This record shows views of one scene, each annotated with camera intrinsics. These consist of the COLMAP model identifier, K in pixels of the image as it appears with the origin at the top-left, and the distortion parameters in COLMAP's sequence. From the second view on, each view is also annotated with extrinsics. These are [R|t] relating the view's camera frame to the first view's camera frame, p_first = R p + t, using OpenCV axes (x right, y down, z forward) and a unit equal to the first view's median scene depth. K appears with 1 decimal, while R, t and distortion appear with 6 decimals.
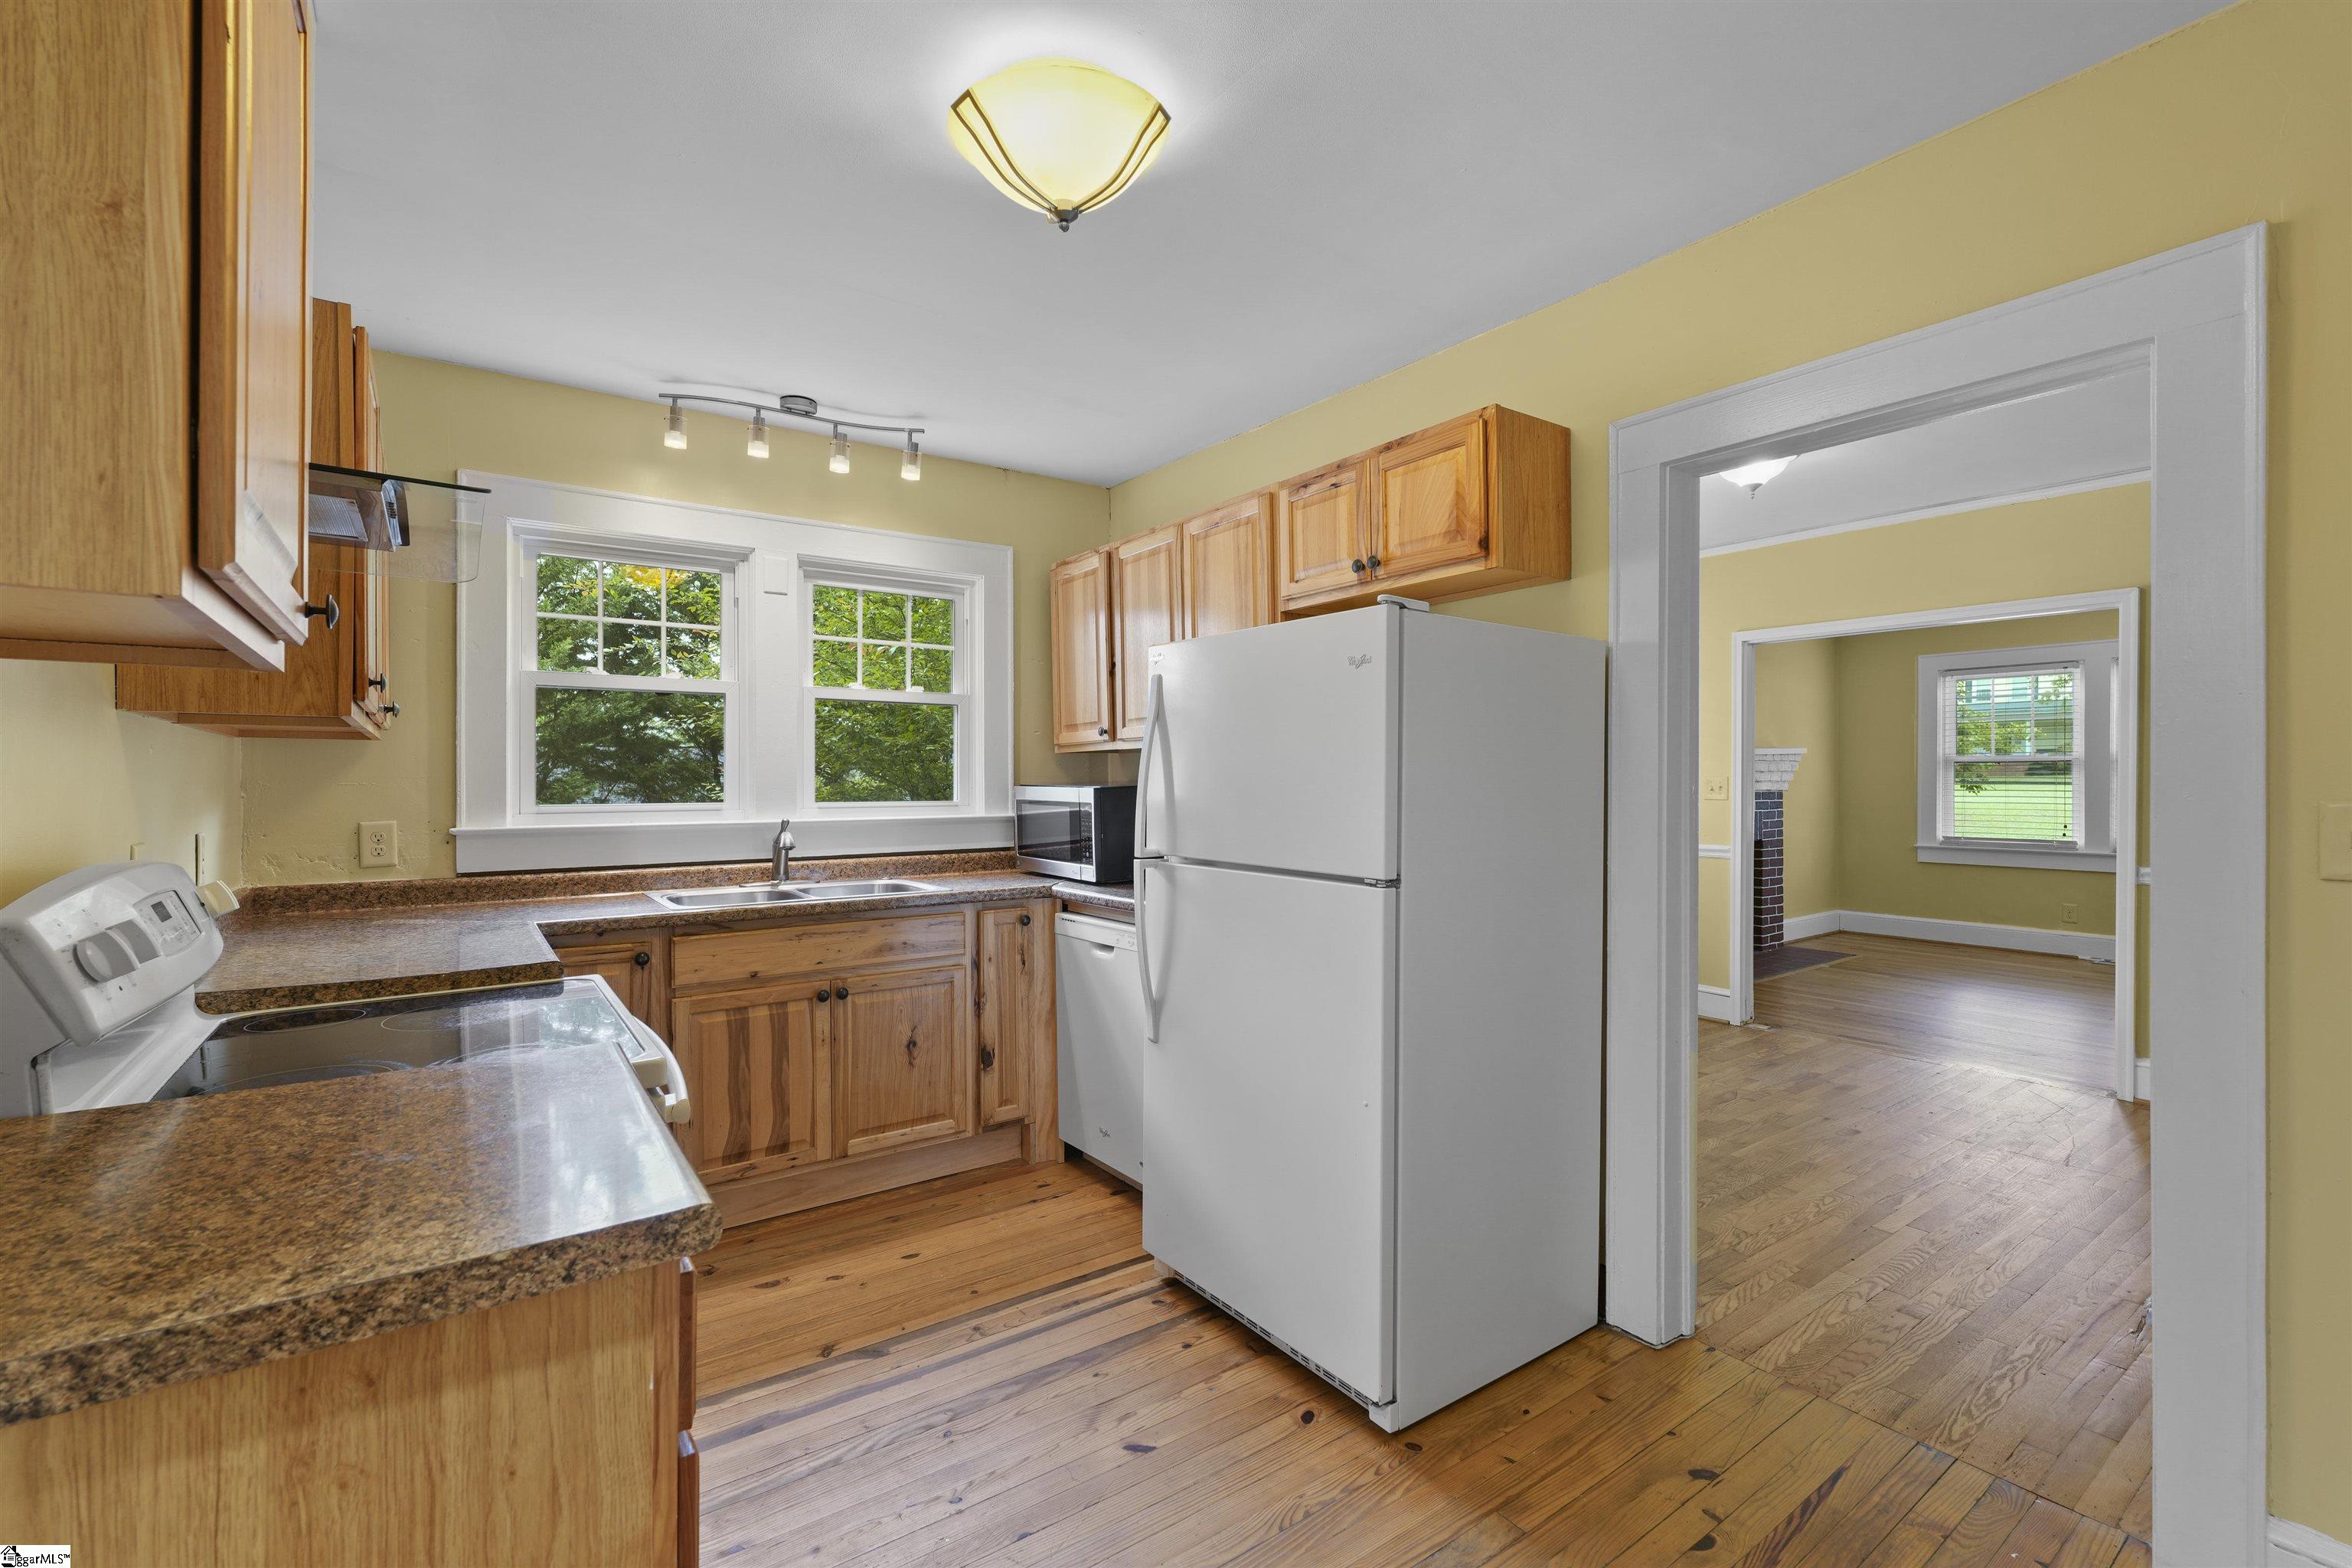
lens RADIAL K [[1021.2, 0, 1178.9], [0, 1021.2, 782.8], [0, 0, 1]] dist [0.000524, 0.000468]
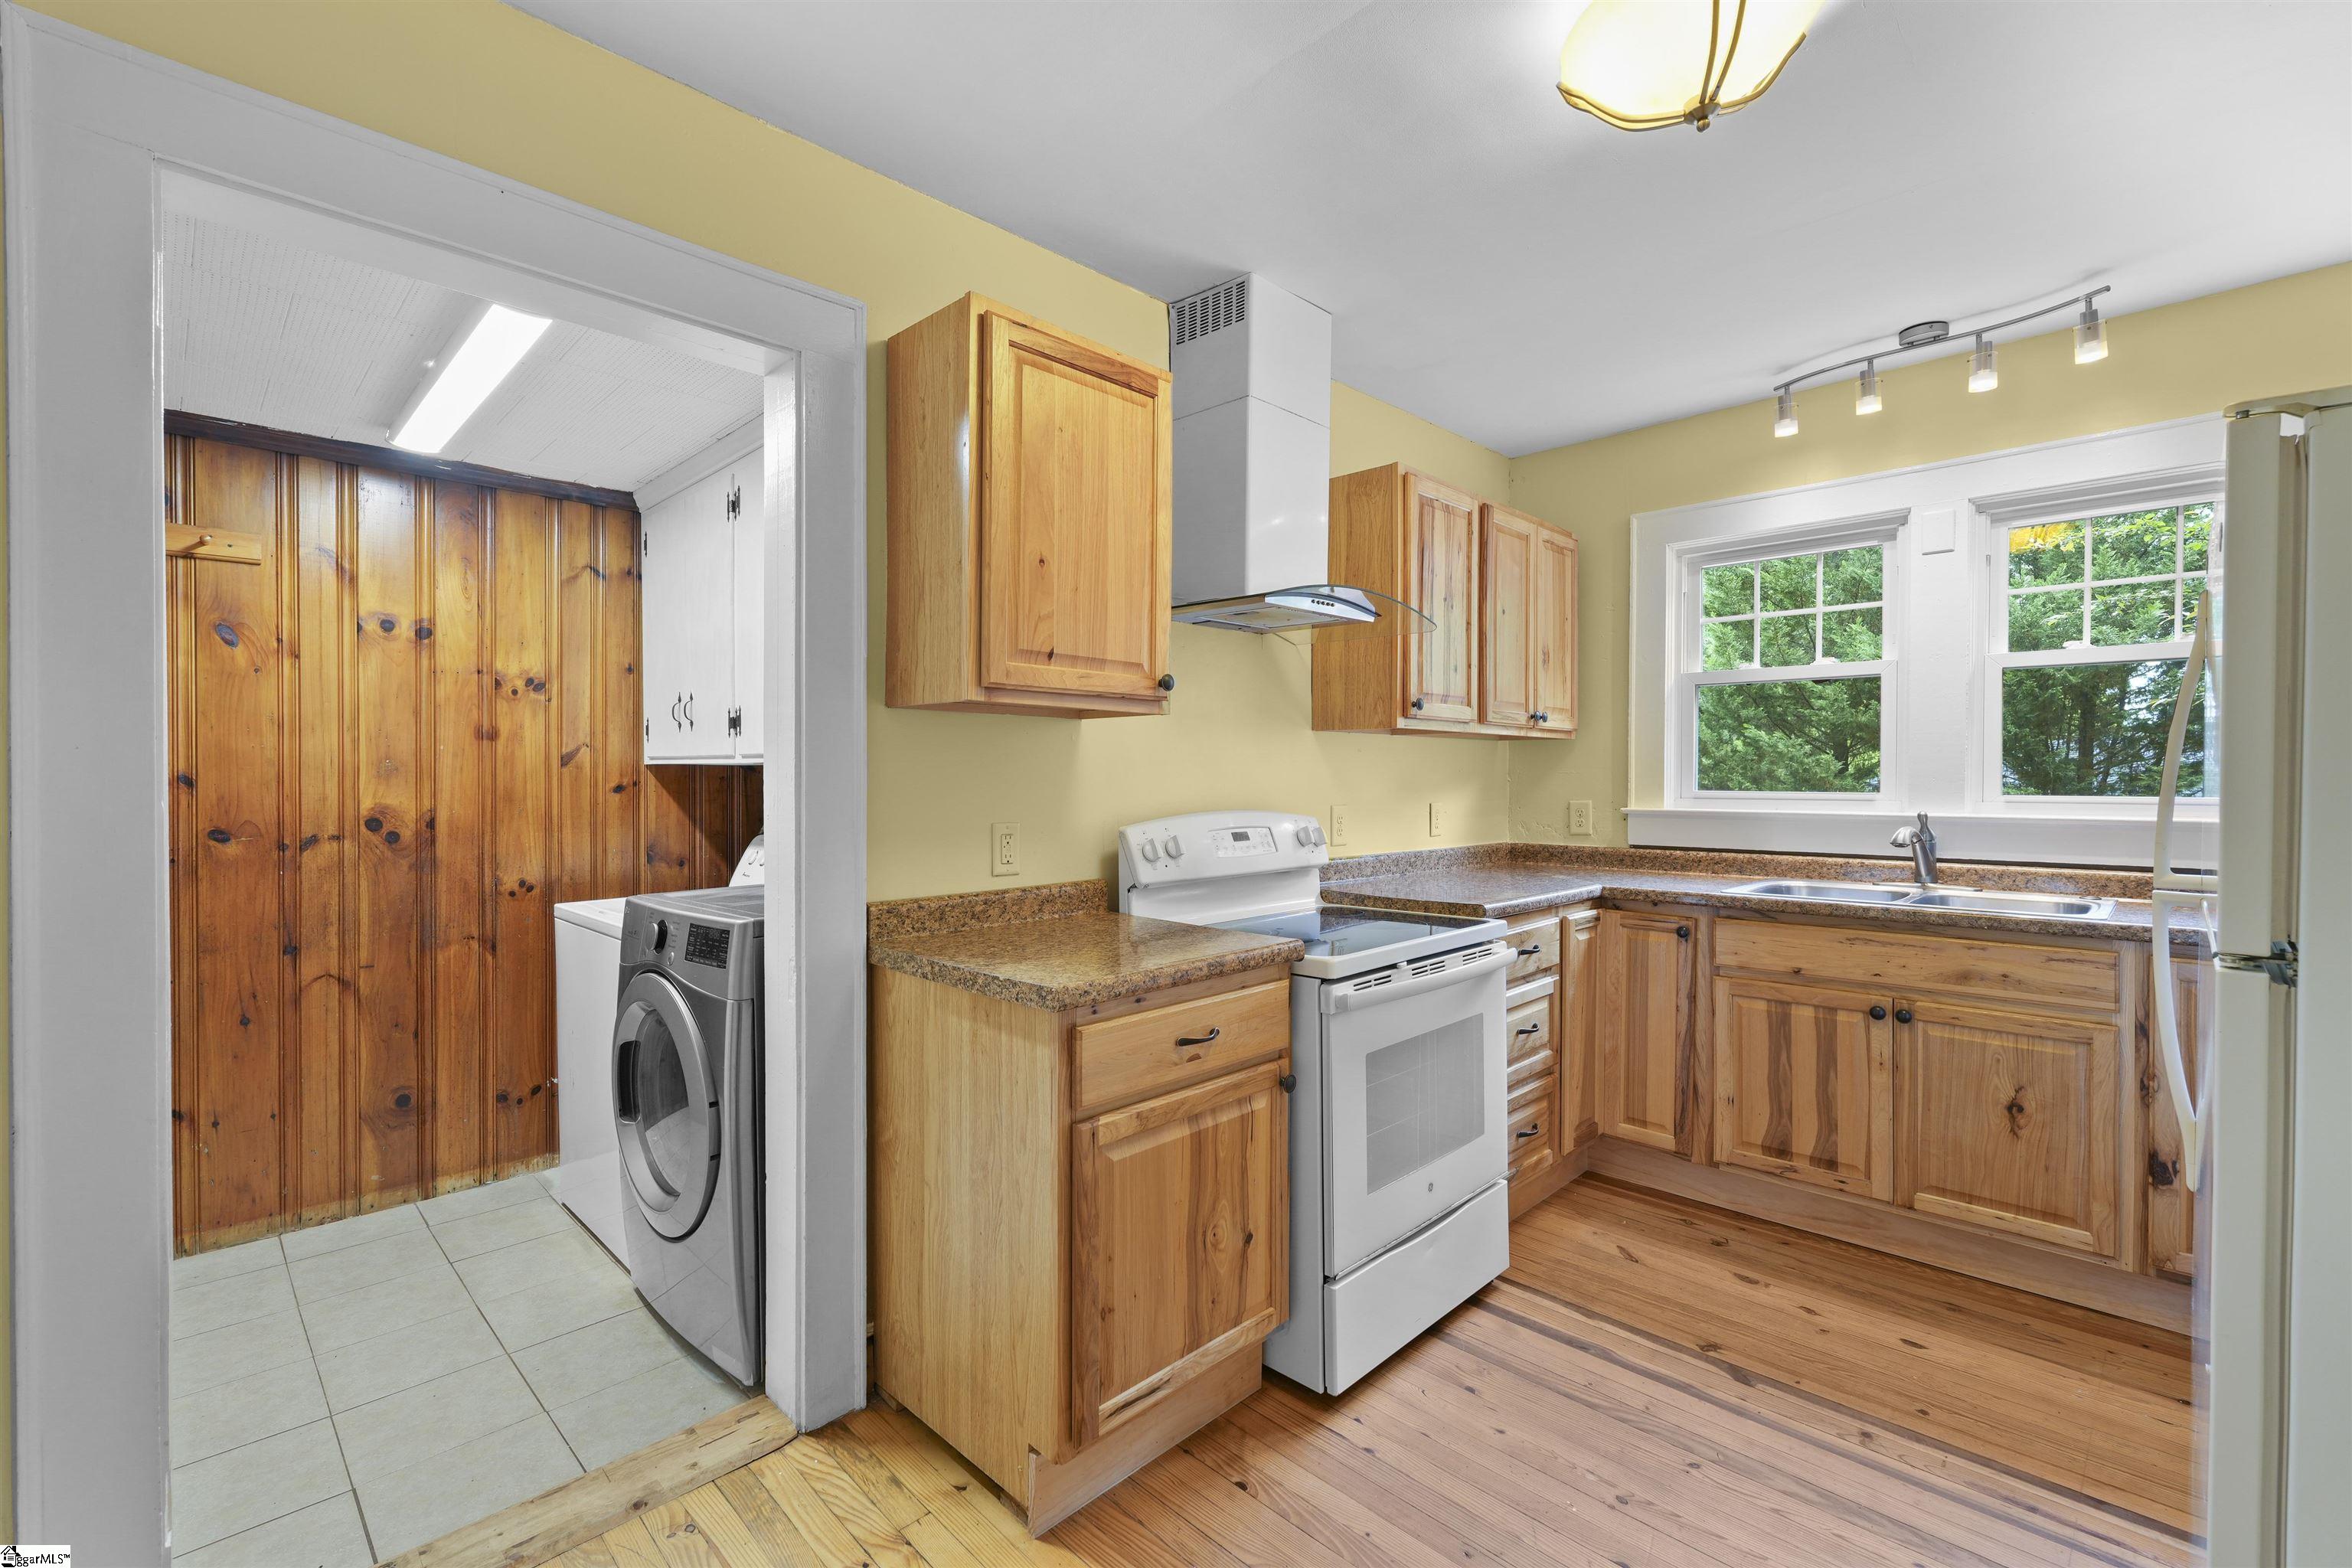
lens RADIAL K [[1021.2, 0, 1179.3], [0, 1021.2, 784.1], [0, 0, 1]] dist [0.000524, 0.000468]
pose [[0.170886, 0.011227, -0.985227, 0.394403], [-0.000947, 0.999936, 0.011230, 0.002043], [0.985290, -0.000986, 0.170886, 0.243651]]
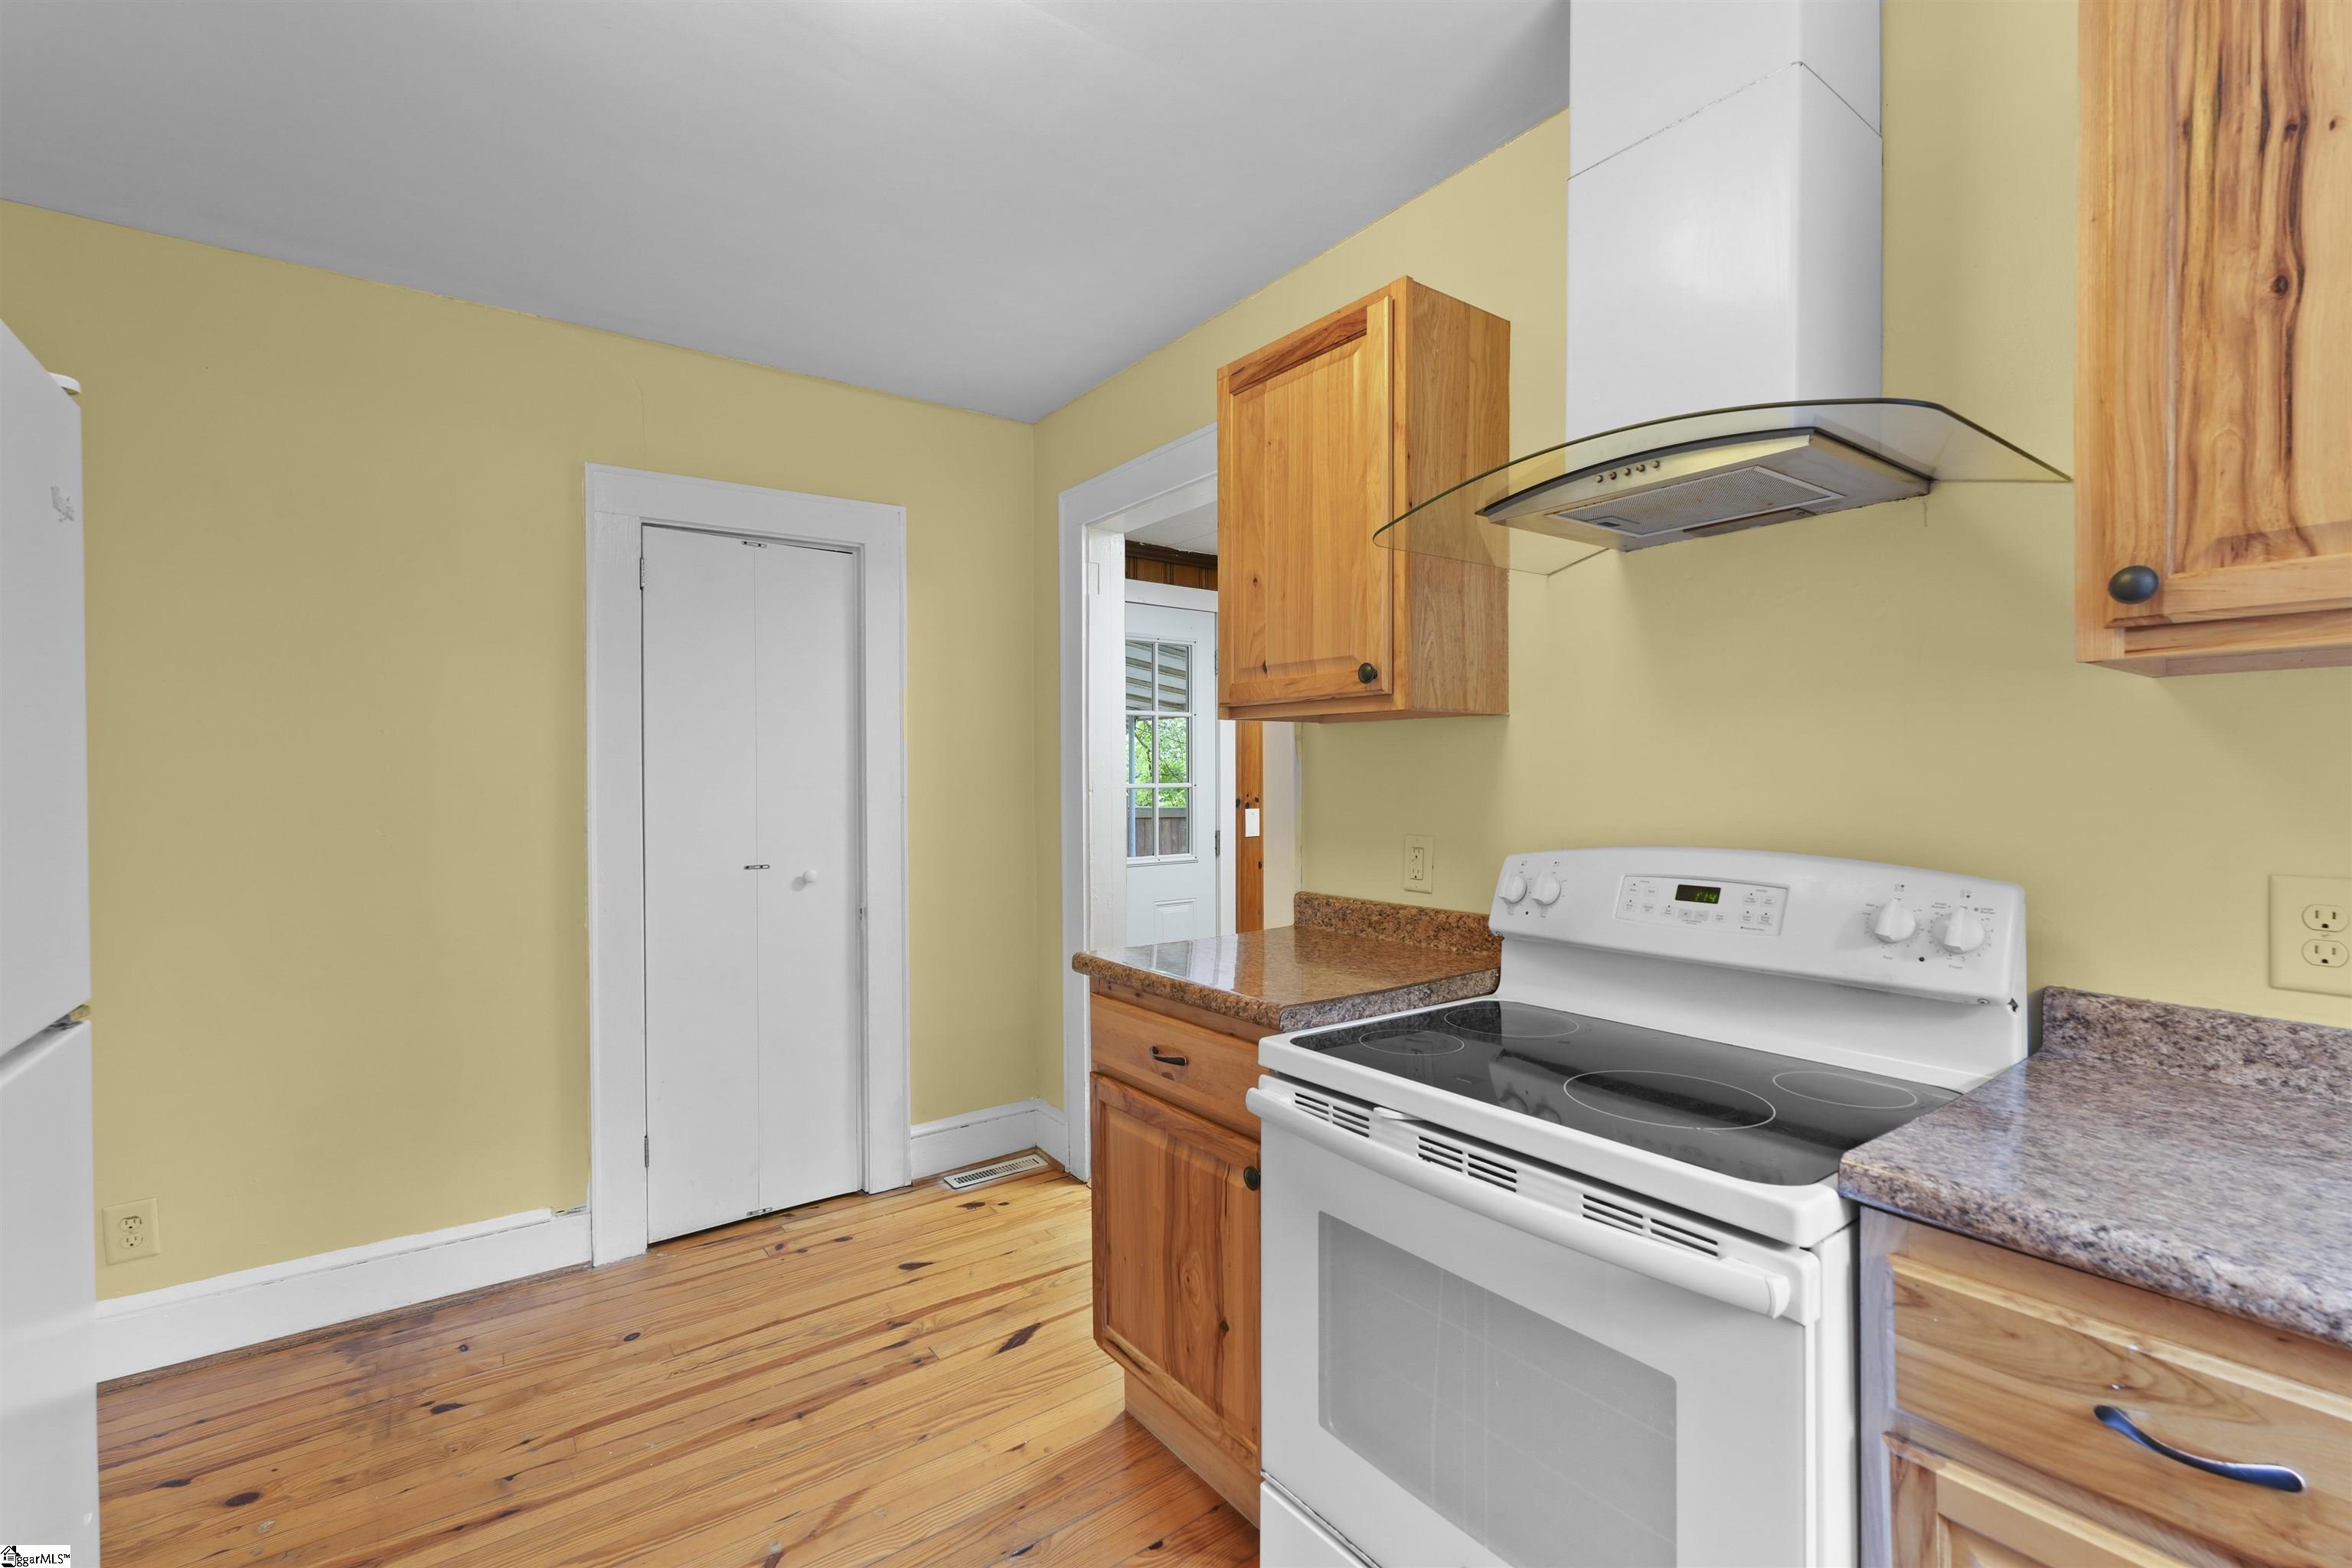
lens RADIAL K [[1021.2, 0, 1177.9], [0, 1021.2, 783.1], [0, 0, 1]] dist [0.000524, 0.000468]
pose [[-0.999975, 0.006777, -0.002209, -0.190832], [0.006757, 0.999935, 0.009178, -0.003959], [0.002272, 0.009163, -0.999955, 0.930437]]
